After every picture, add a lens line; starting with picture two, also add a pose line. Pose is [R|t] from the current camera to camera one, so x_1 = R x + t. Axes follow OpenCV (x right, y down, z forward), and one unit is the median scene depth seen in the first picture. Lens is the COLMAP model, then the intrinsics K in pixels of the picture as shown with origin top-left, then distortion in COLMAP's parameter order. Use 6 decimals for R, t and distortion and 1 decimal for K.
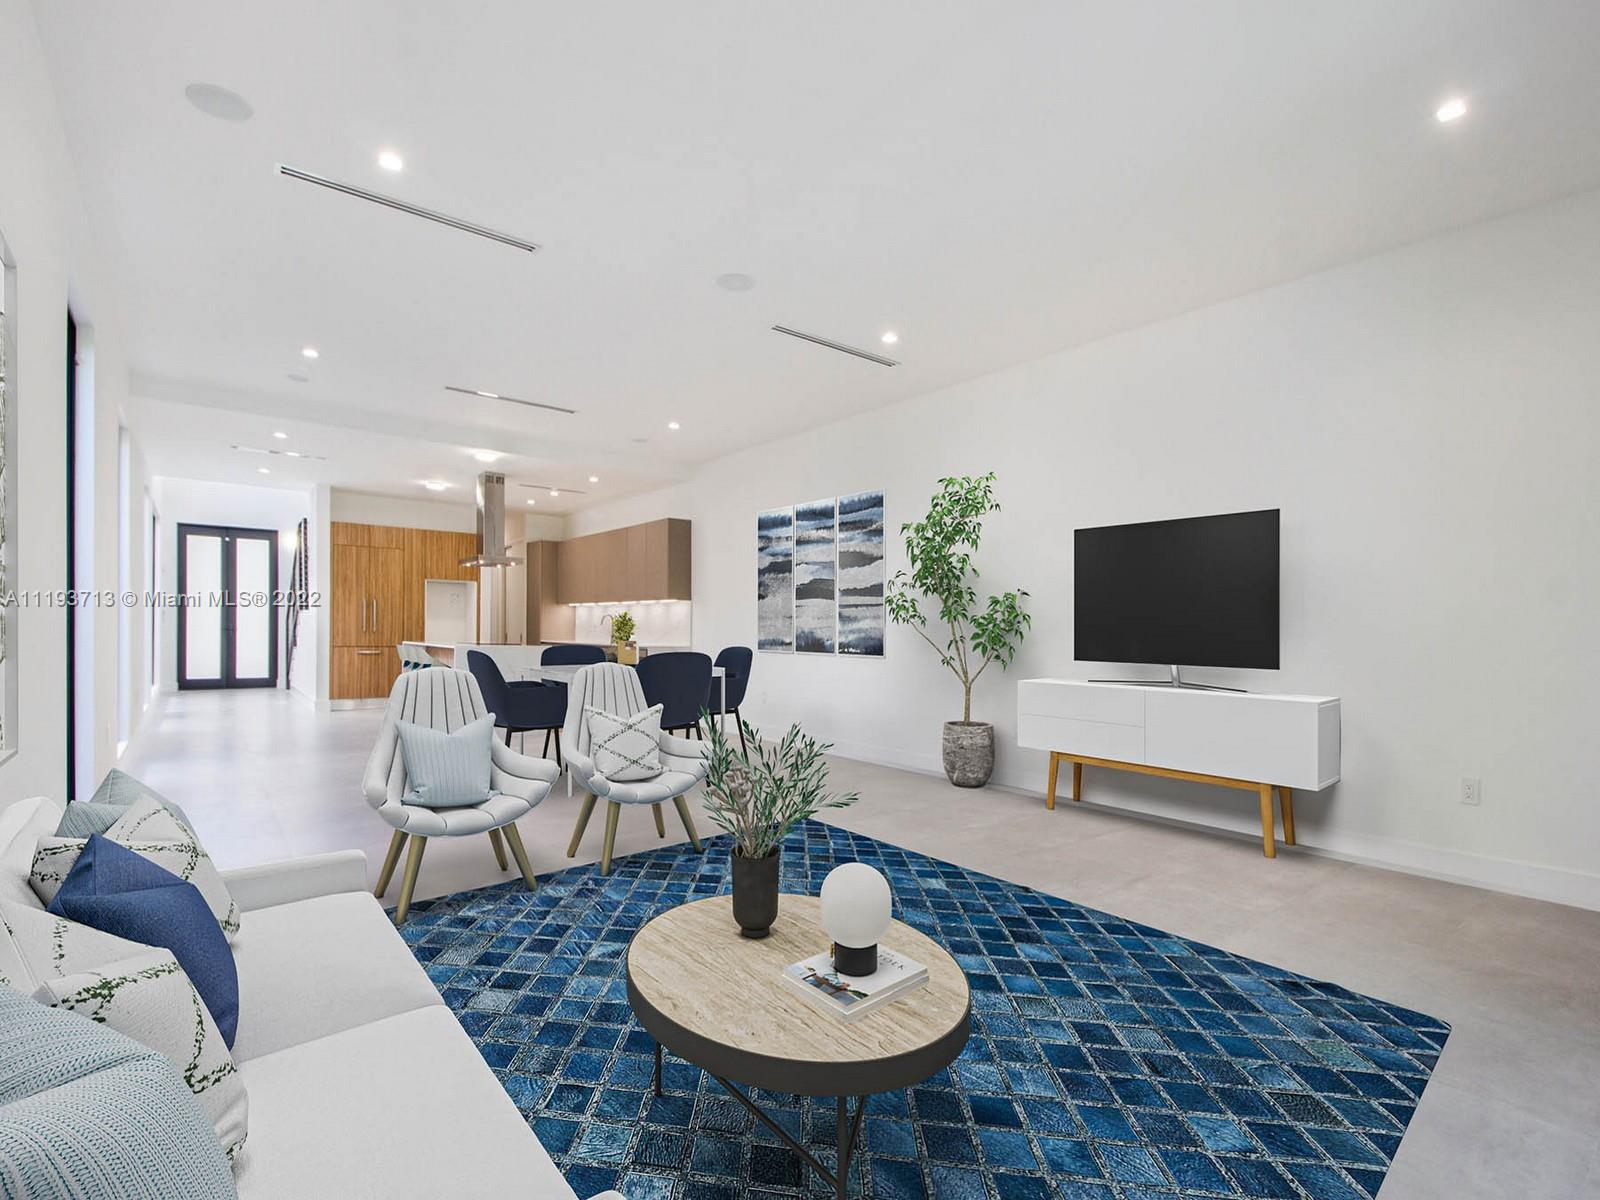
lens RADIAL K [[746.0, 0, 793.1], [0, 746.0, 635.9], [0, 0, 1]] dist [-0.022946, -0.000885]
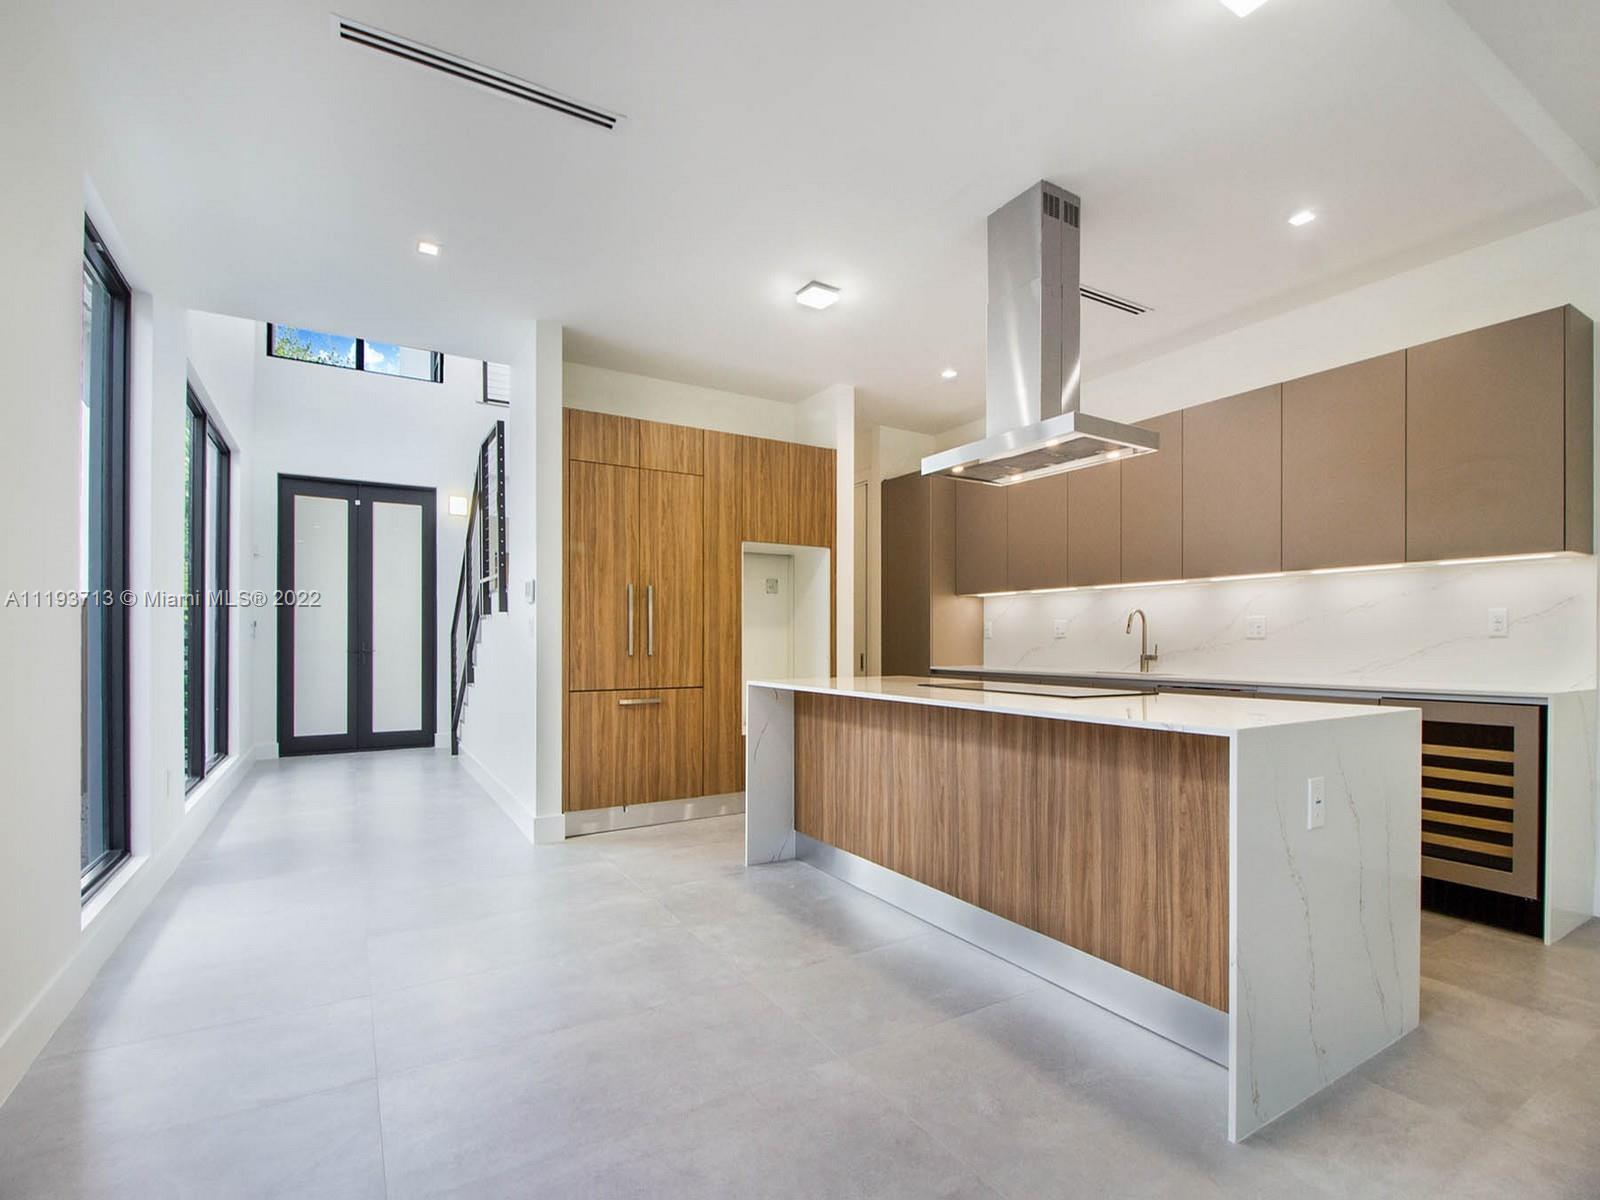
lens RADIAL K [[746.0, 0, 793.1], [0, 746.0, 635.9], [0, 0, 1]] dist [-0.022946, -0.000885]
pose [[0.990258, -0.013468, -0.138589, -0.355722], [0.011133, 0.999783, -0.017610, -0.007696], [0.138796, 0.015896, 0.990193, 0.480481]]
